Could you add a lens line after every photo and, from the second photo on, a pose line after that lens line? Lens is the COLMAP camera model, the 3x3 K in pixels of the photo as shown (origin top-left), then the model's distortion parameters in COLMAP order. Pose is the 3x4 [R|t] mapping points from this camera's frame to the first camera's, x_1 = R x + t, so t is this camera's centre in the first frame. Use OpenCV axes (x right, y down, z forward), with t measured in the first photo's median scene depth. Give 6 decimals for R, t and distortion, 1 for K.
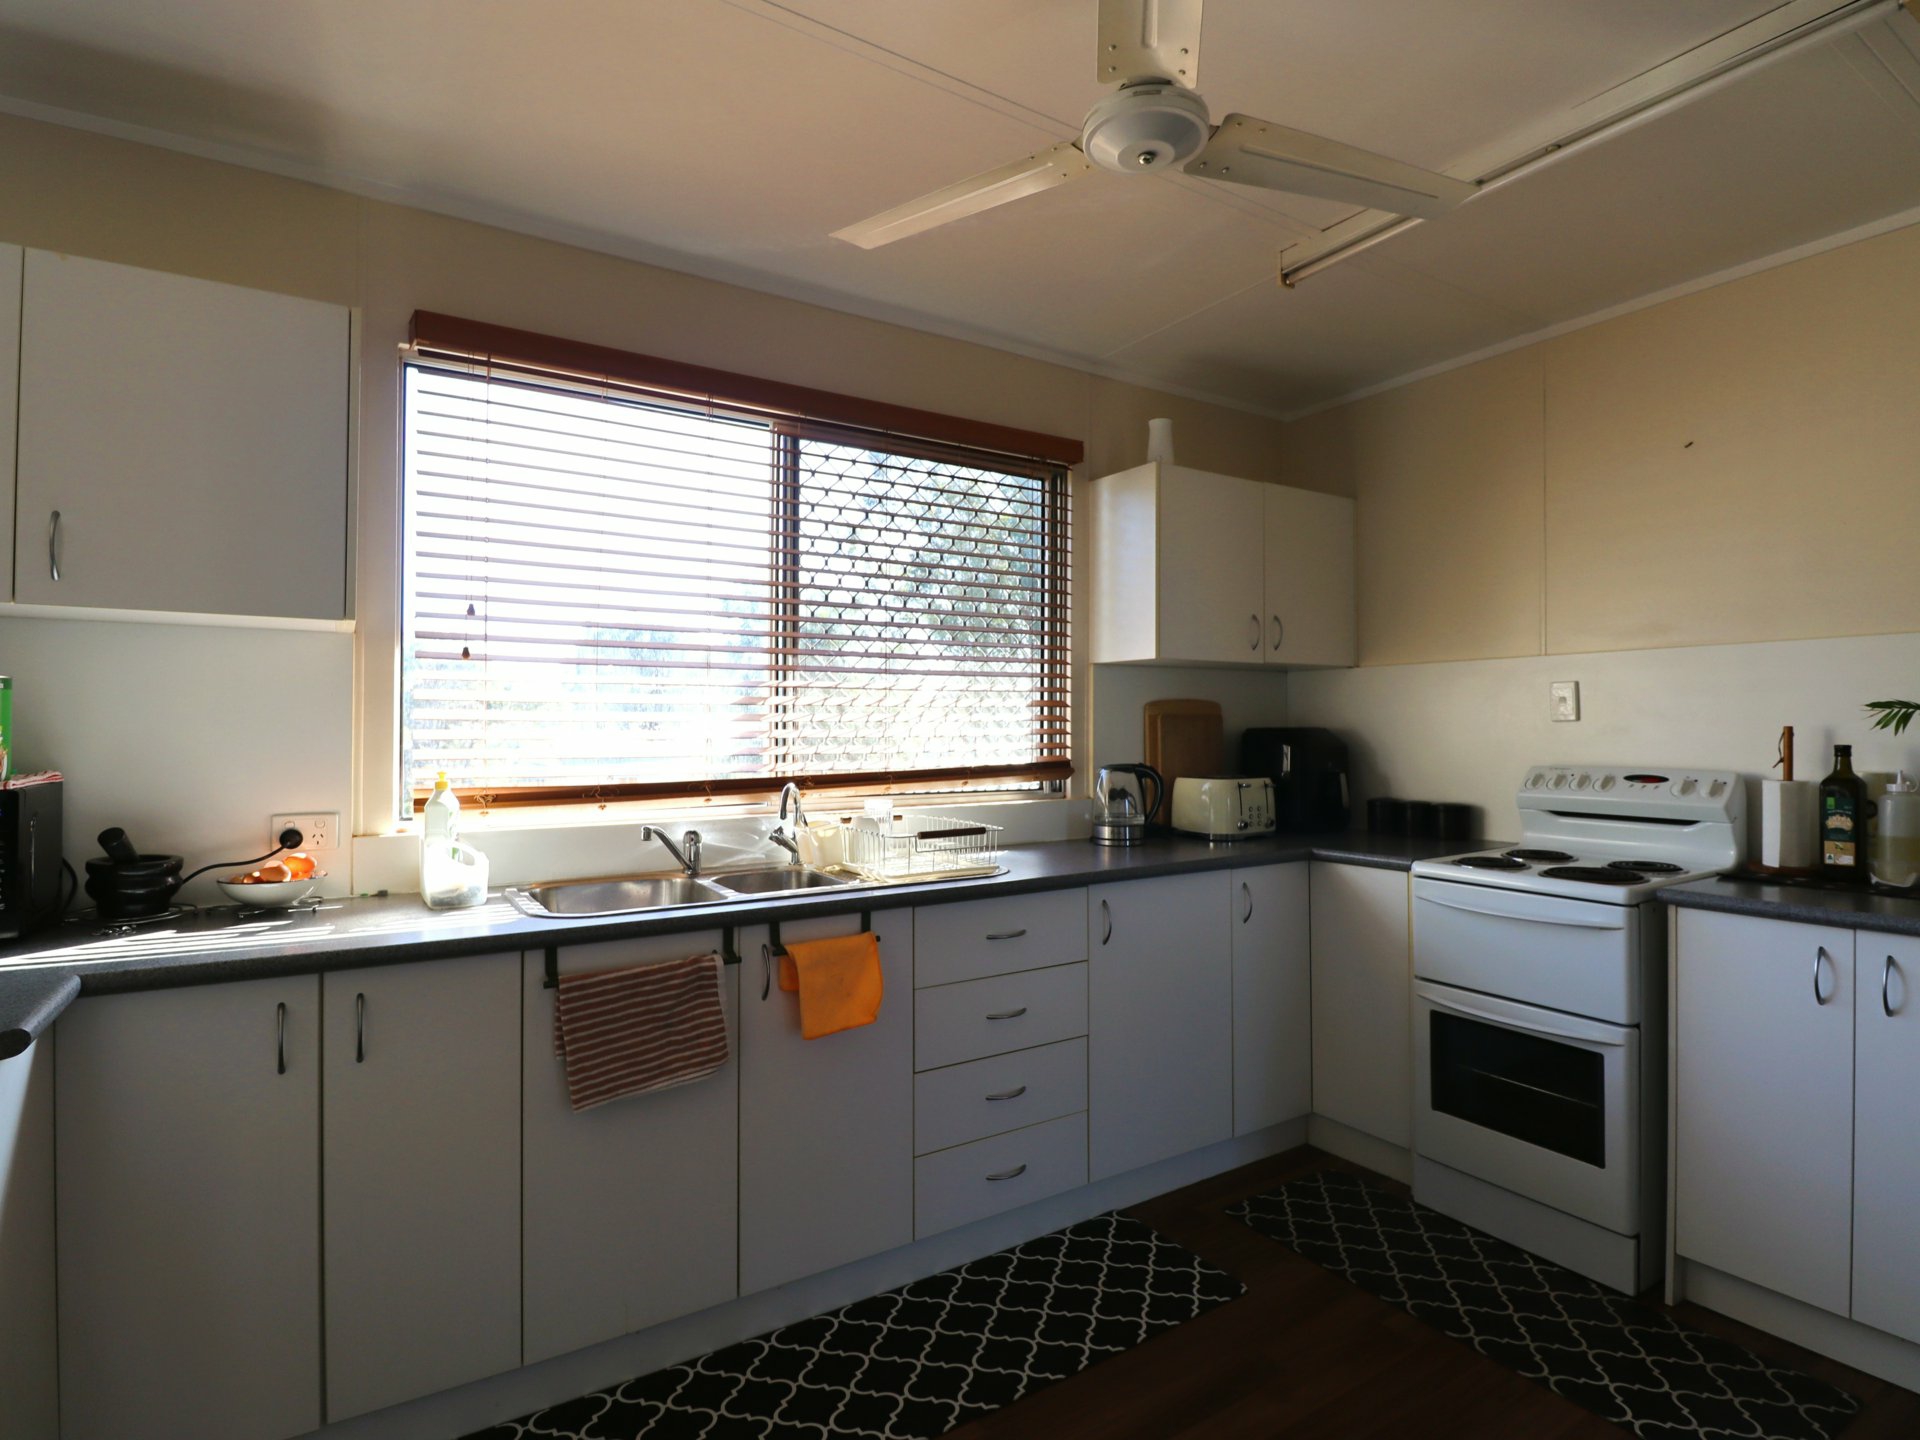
lens RADIAL K [[998.8, 0, 987.5], [0, 998.8, 721.0], [0, 0, 1]] dist [0.002042, -0.012612]
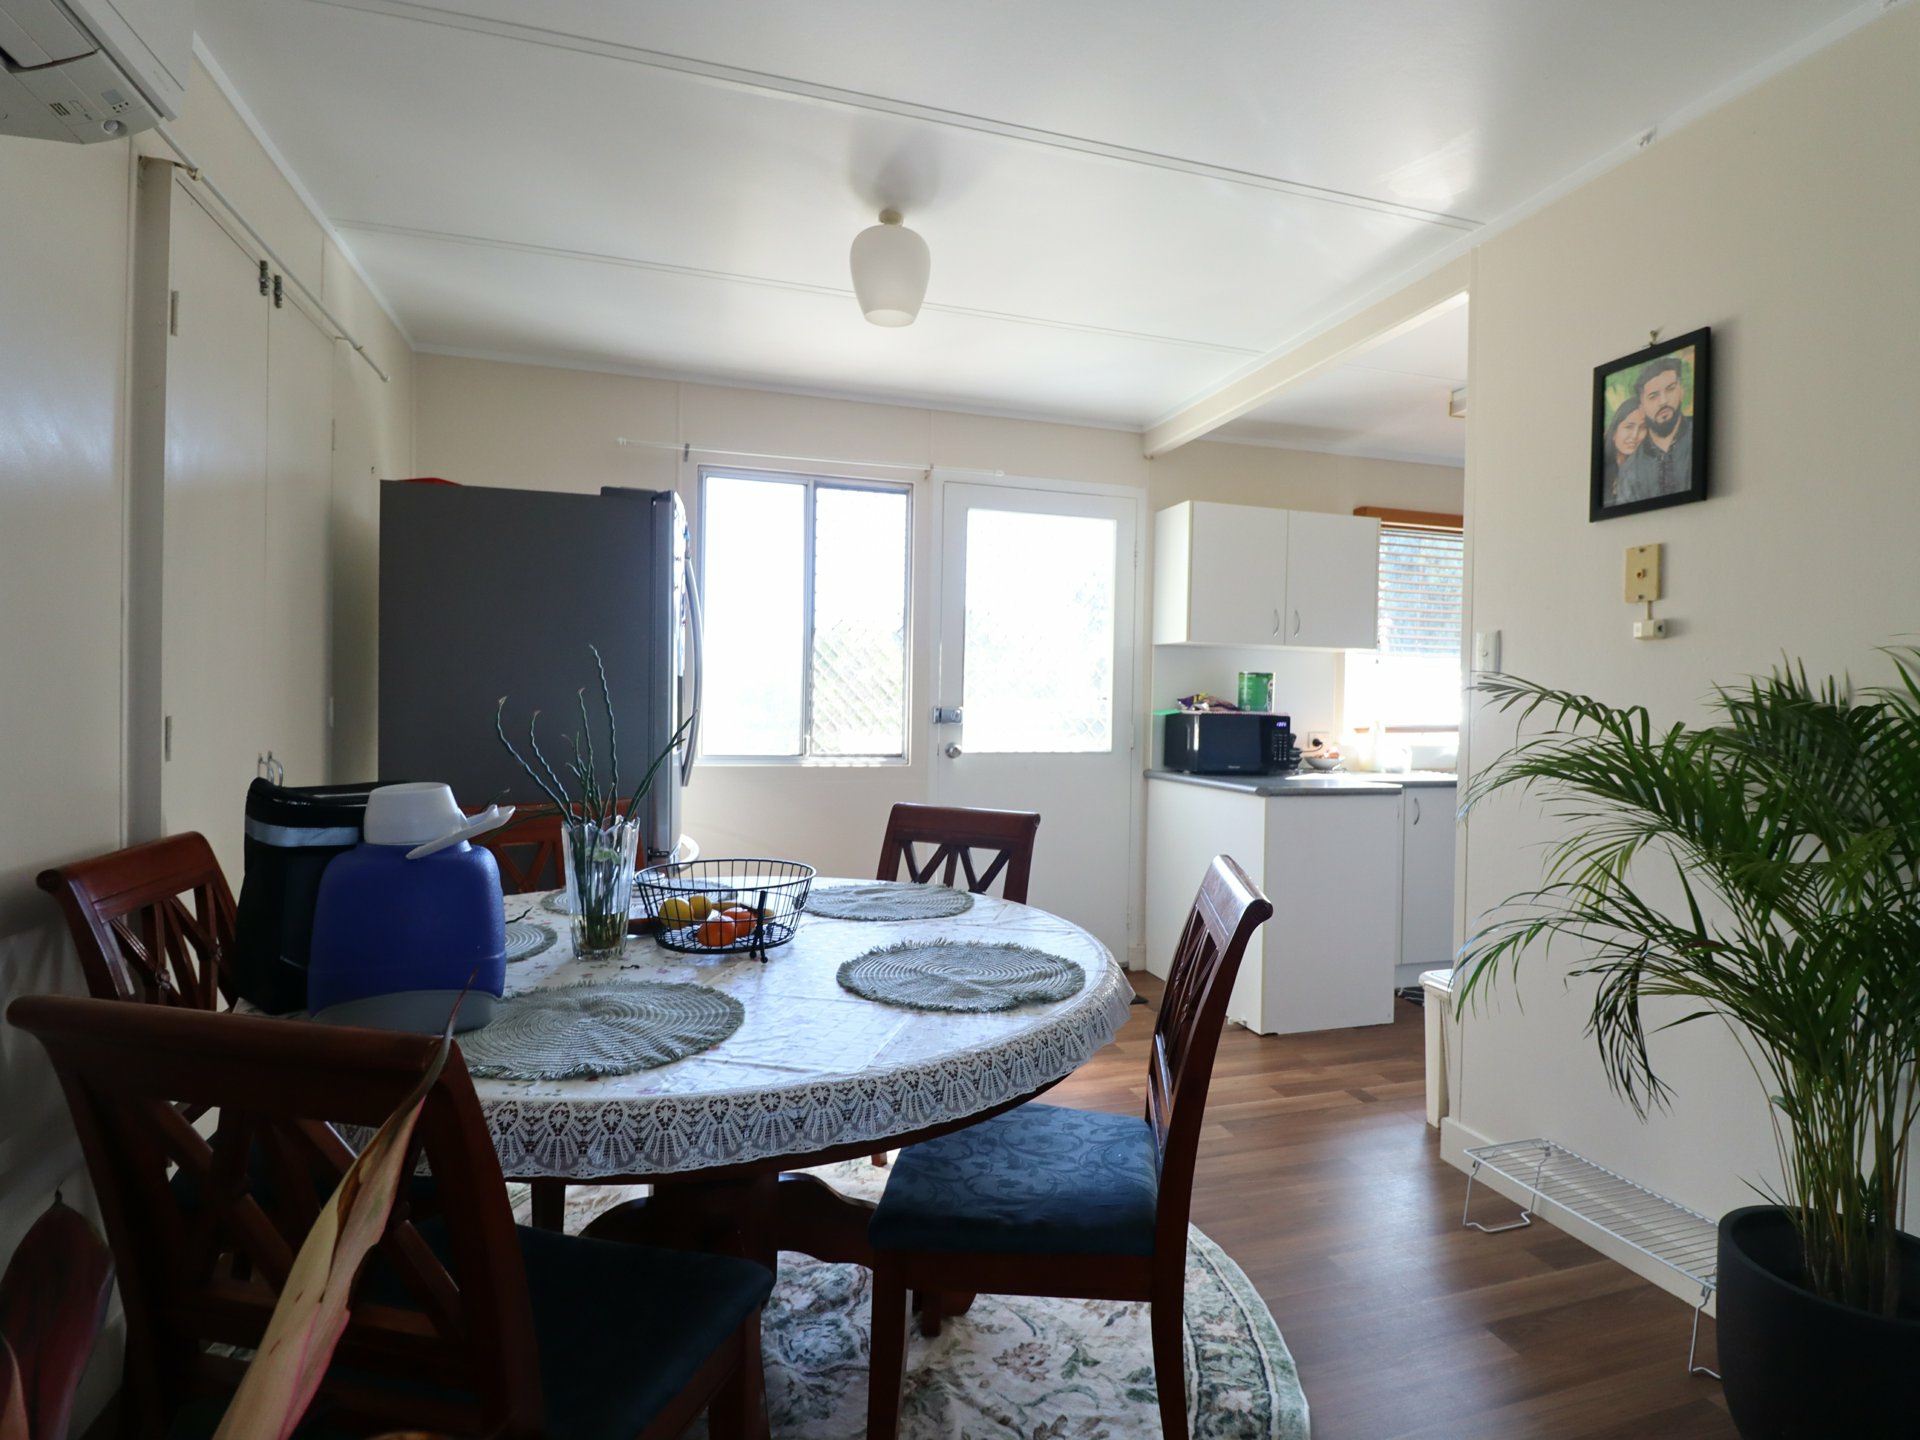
lens RADIAL K [[998.8, 0, 987.5], [0, 998.8, 721.0], [0, 0, 1]] dist [0.002042, -0.012612]
pose [[0.962666, 0.016322, -0.270200, -0.724195], [-0.012073, 0.999776, 0.017379, 0.031997], [0.270423, -0.013468, 0.962647, -1.265089]]
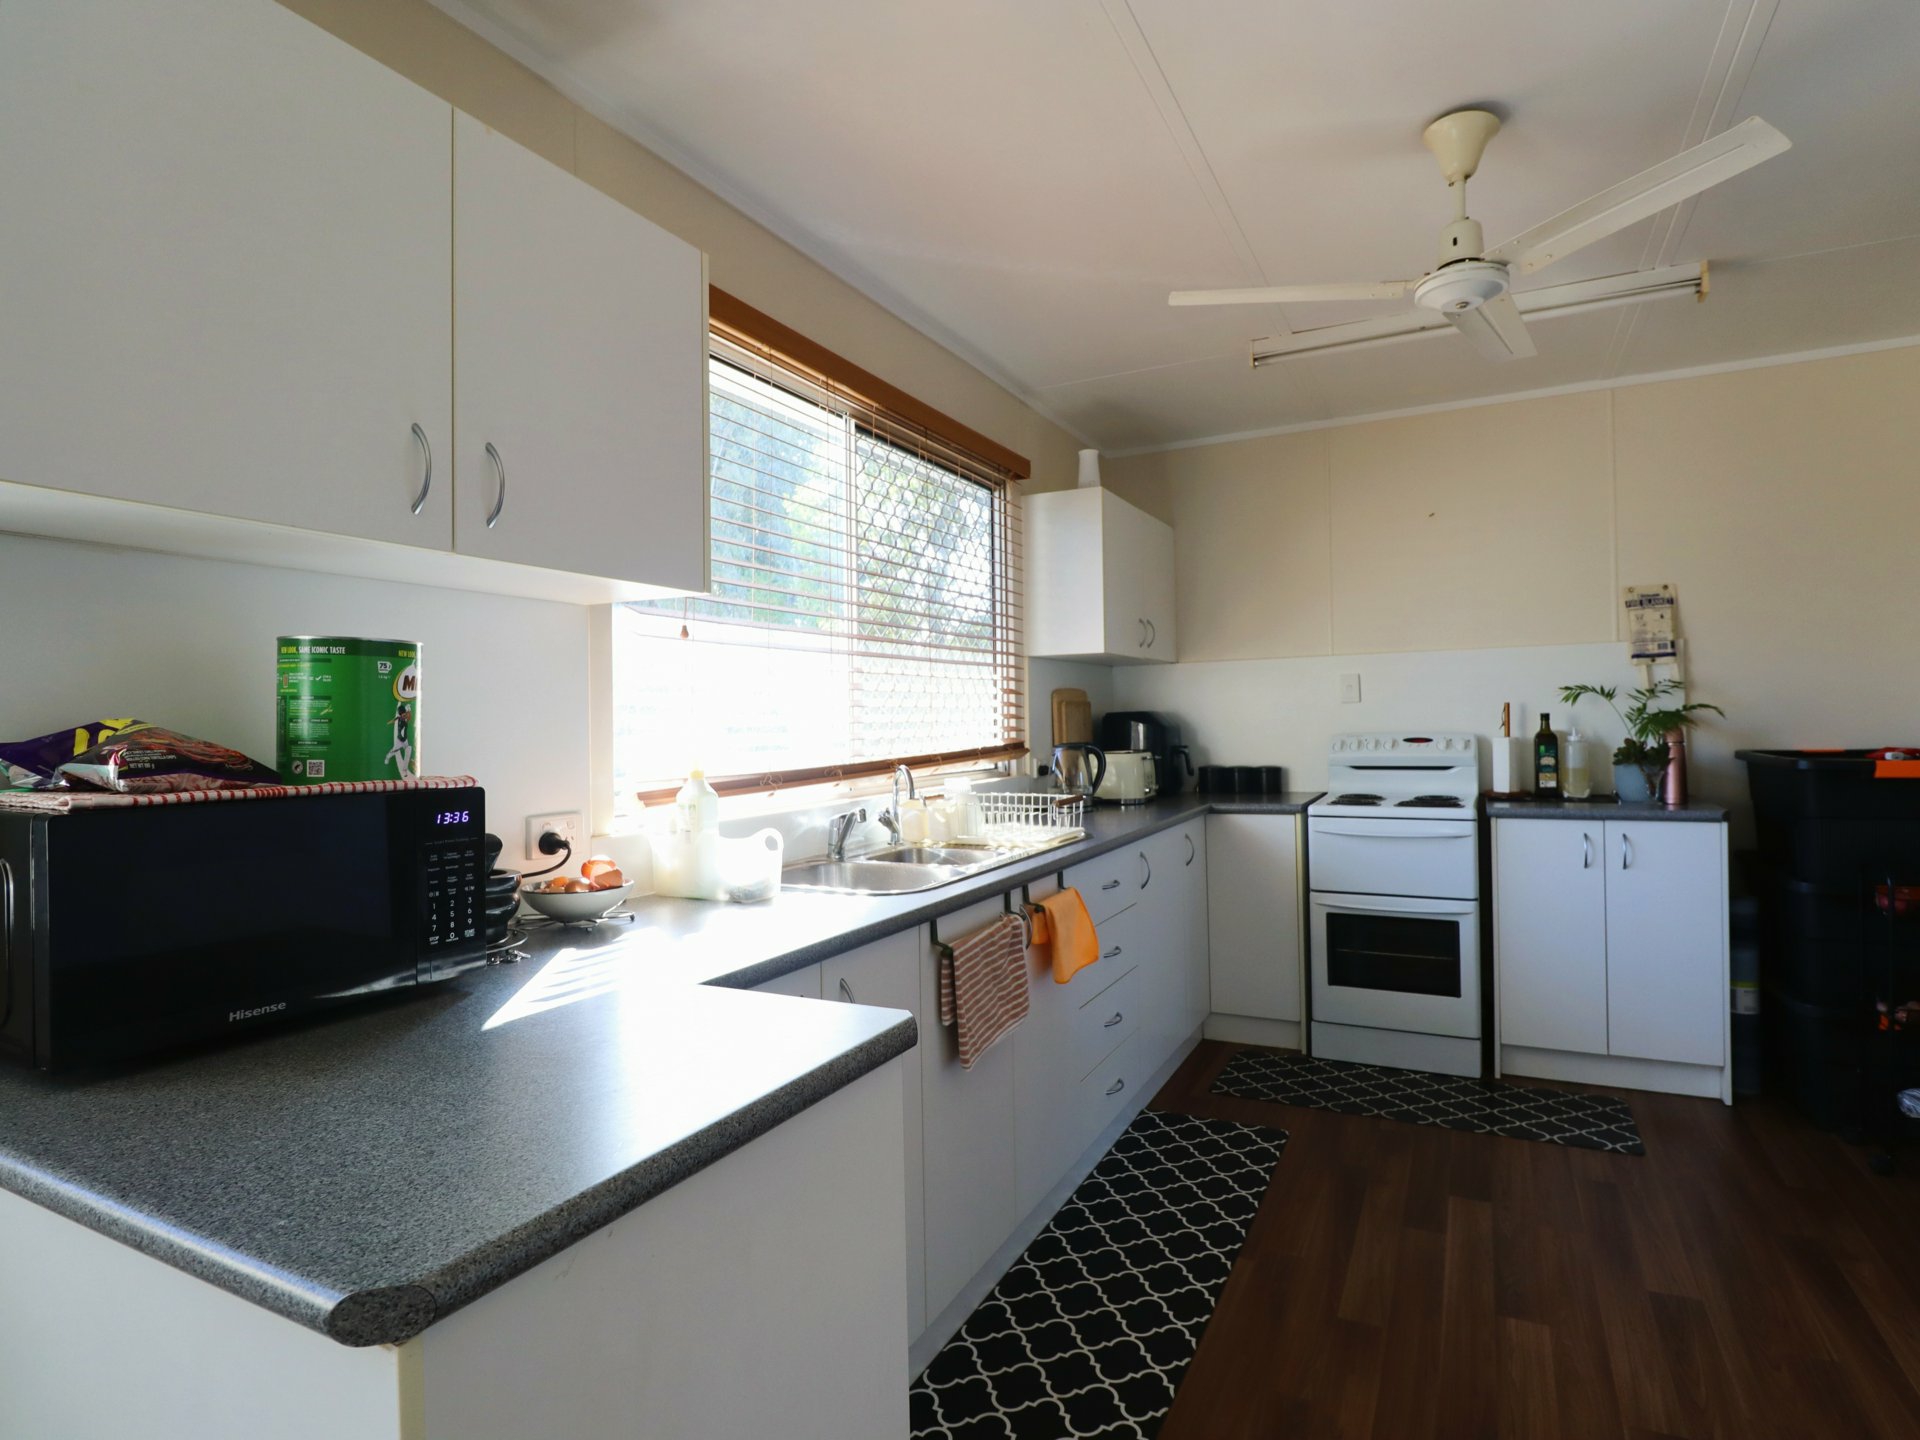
lens RADIAL K [[998.8, 0, 987.5], [0, 998.8, 721.0], [0, 0, 1]] dist [0.002042, -0.012612]
pose [[0.863646, -0.017215, 0.503804, -0.721617], [0.017129, 0.999842, 0.004803, 0.013516], [-0.503807, 0.004482, 0.863805, 0.057589]]
